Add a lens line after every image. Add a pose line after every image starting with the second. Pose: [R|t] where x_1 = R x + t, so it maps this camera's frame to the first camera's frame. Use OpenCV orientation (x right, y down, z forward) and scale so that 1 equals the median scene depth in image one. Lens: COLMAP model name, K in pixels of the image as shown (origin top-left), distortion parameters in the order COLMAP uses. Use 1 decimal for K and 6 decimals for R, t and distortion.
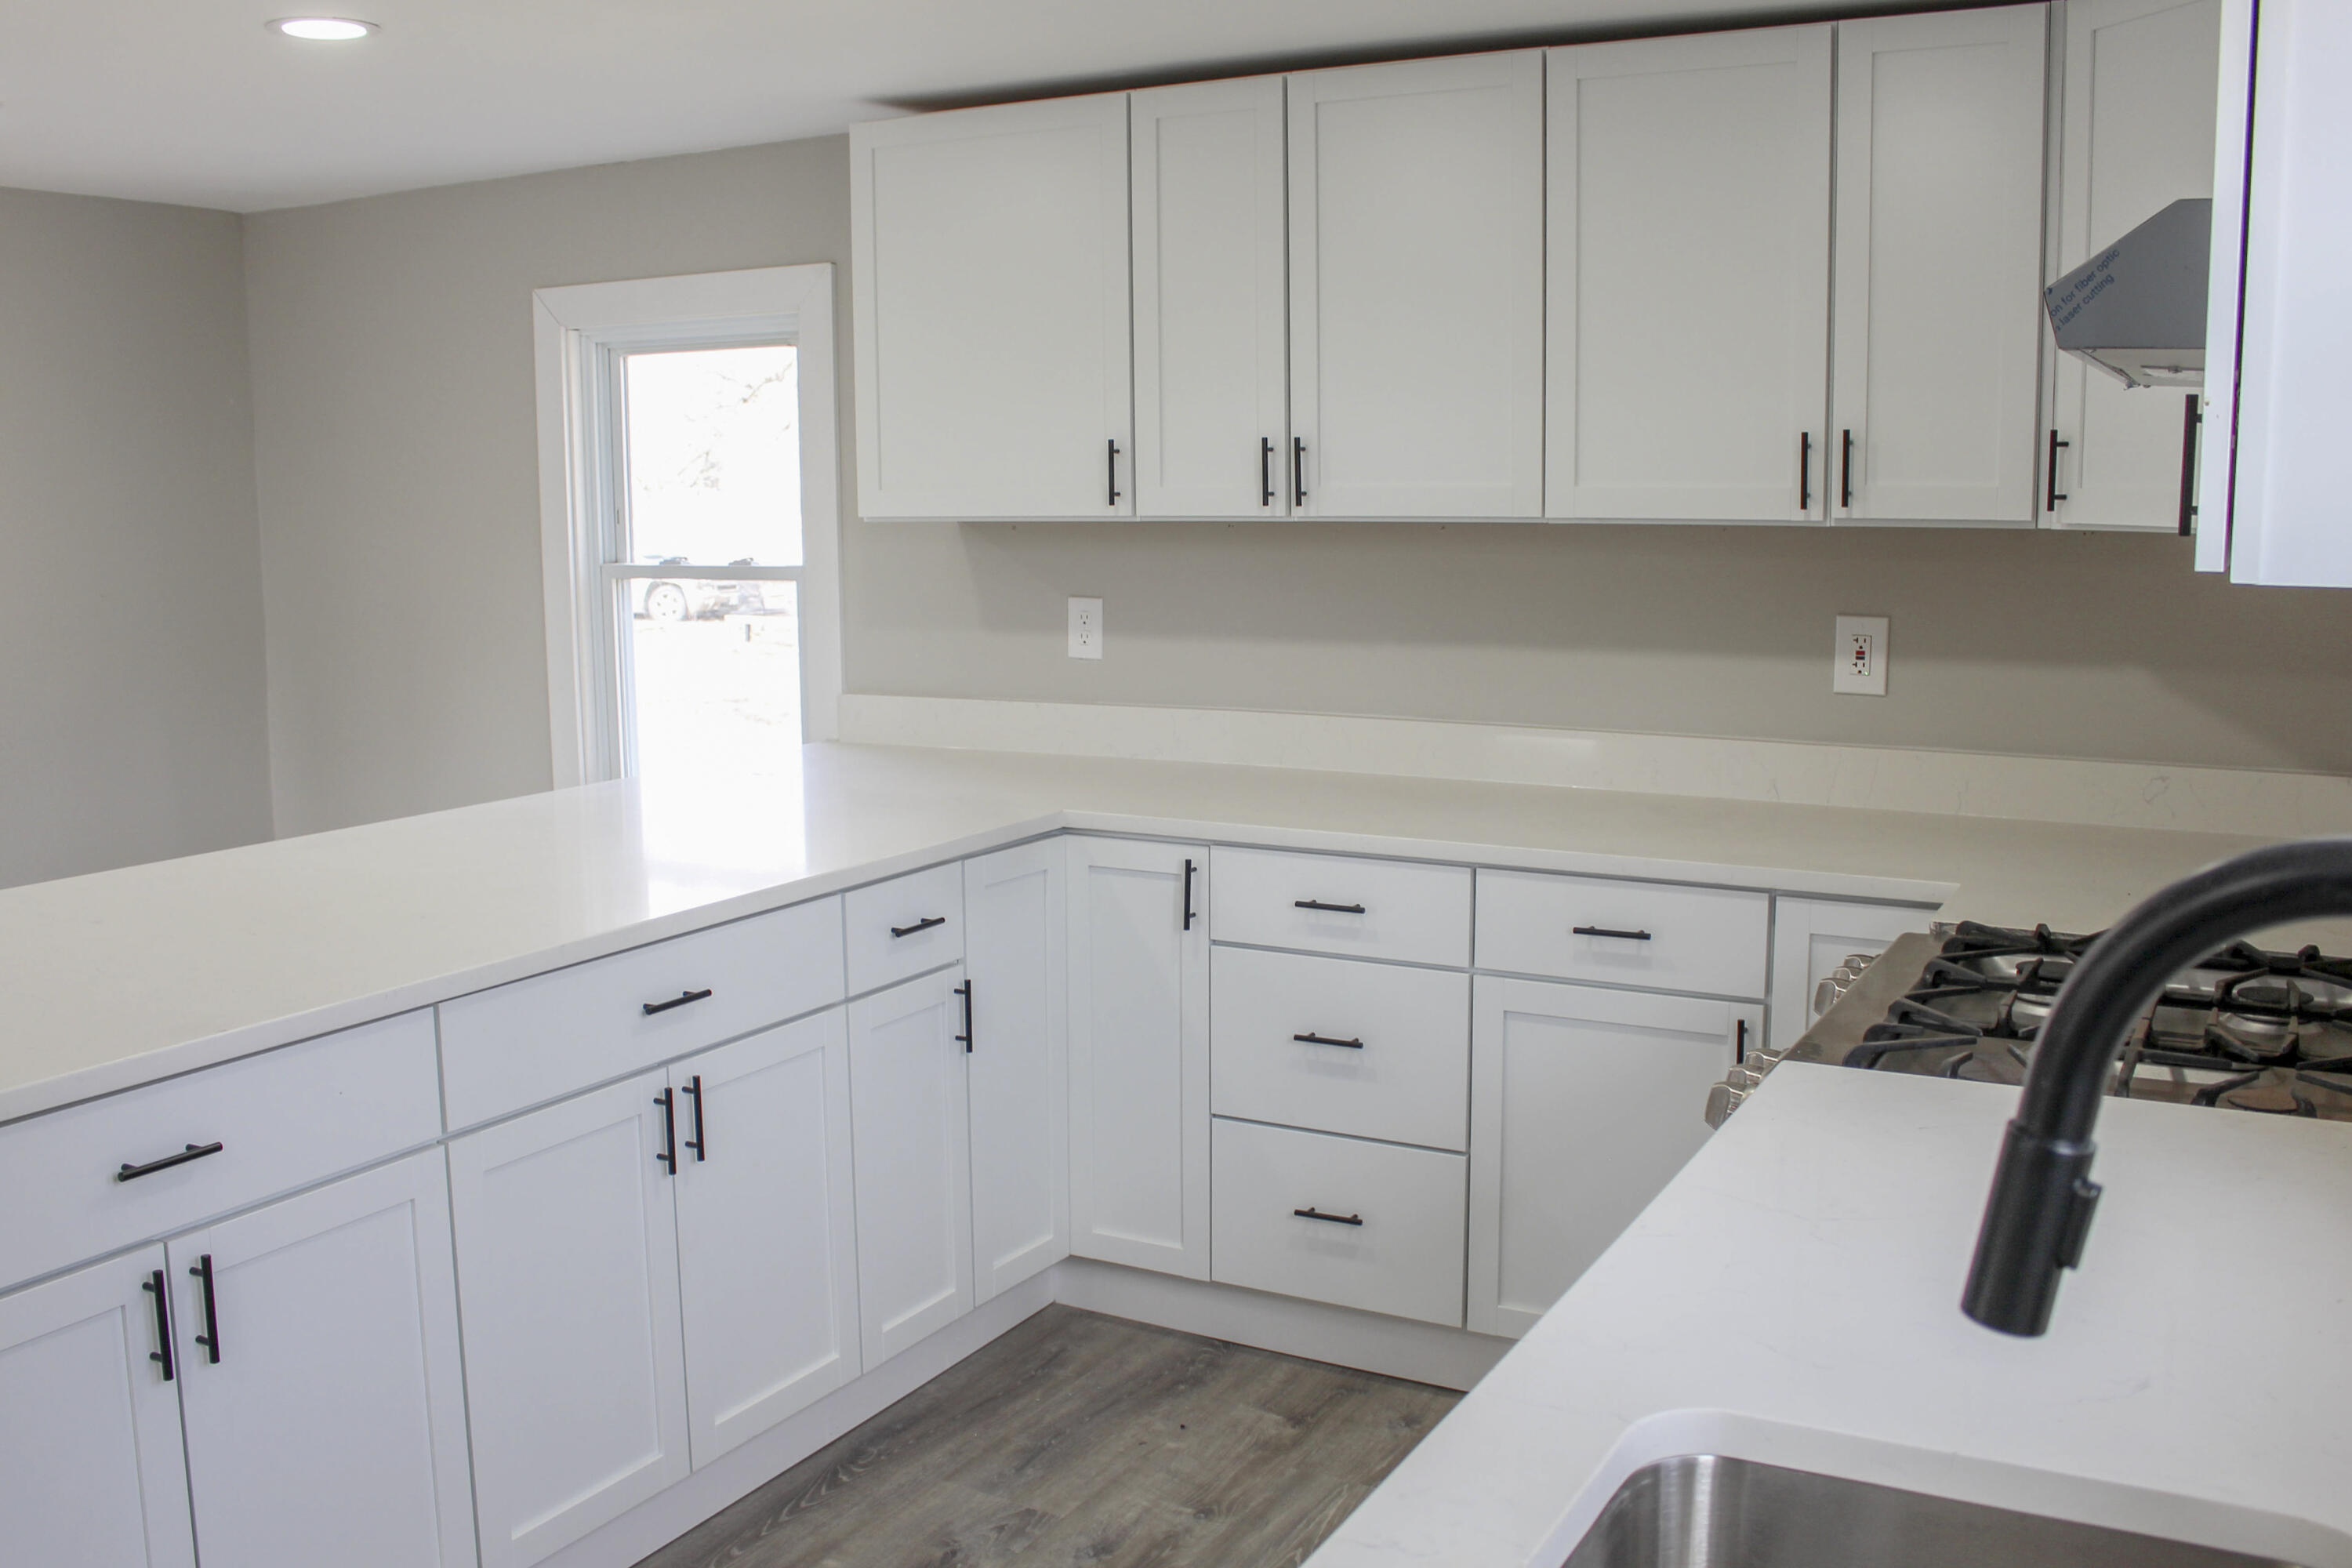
lens RADIAL K [[2231.5, 0, 1176.0], [0, 2231.5, 784.0], [0, 0, 1]] dist [-0.006953, -0.002227]
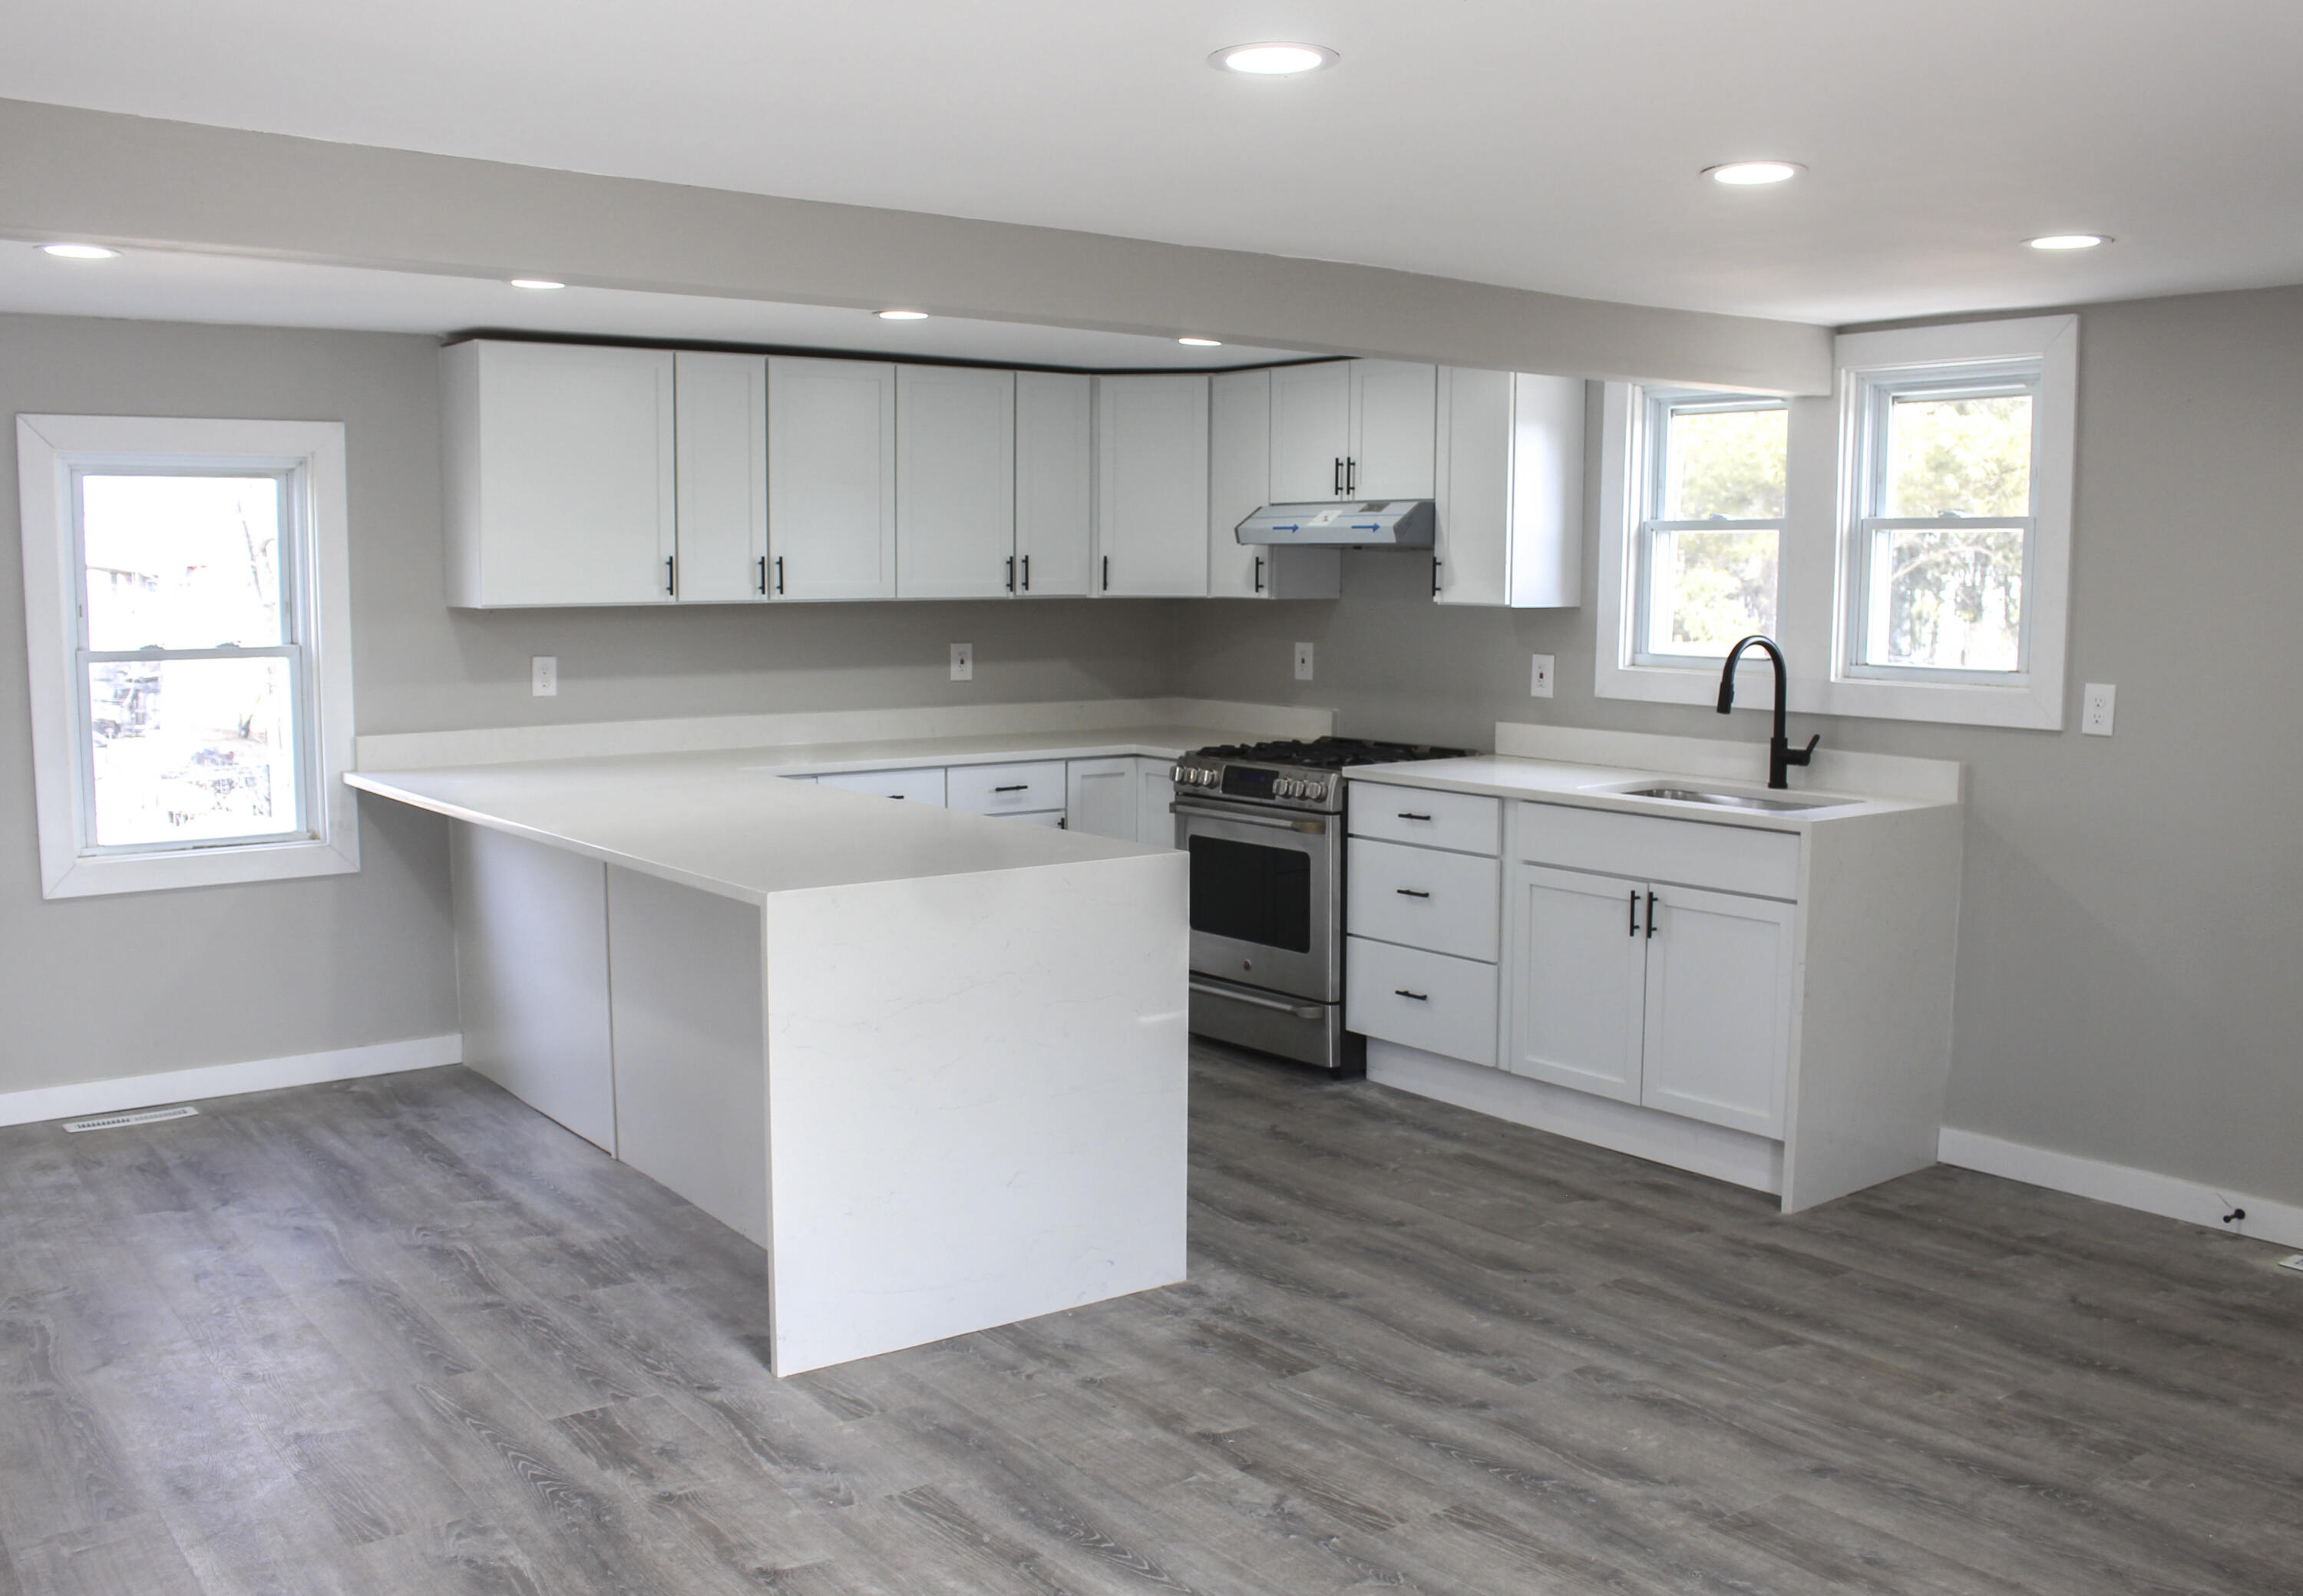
lens RADIAL K [[2097.9, 0, 1151.5], [0, 2097.9, 798.0], [0, 0, 1]] dist [-0.003377, -0.003545]
pose [[0.398983, -0.097087, 0.911804, -1.401894], [0.127567, 0.990586, 0.049655, -0.006190], [-0.908042, 0.096505, 0.407612, 0.046714]]
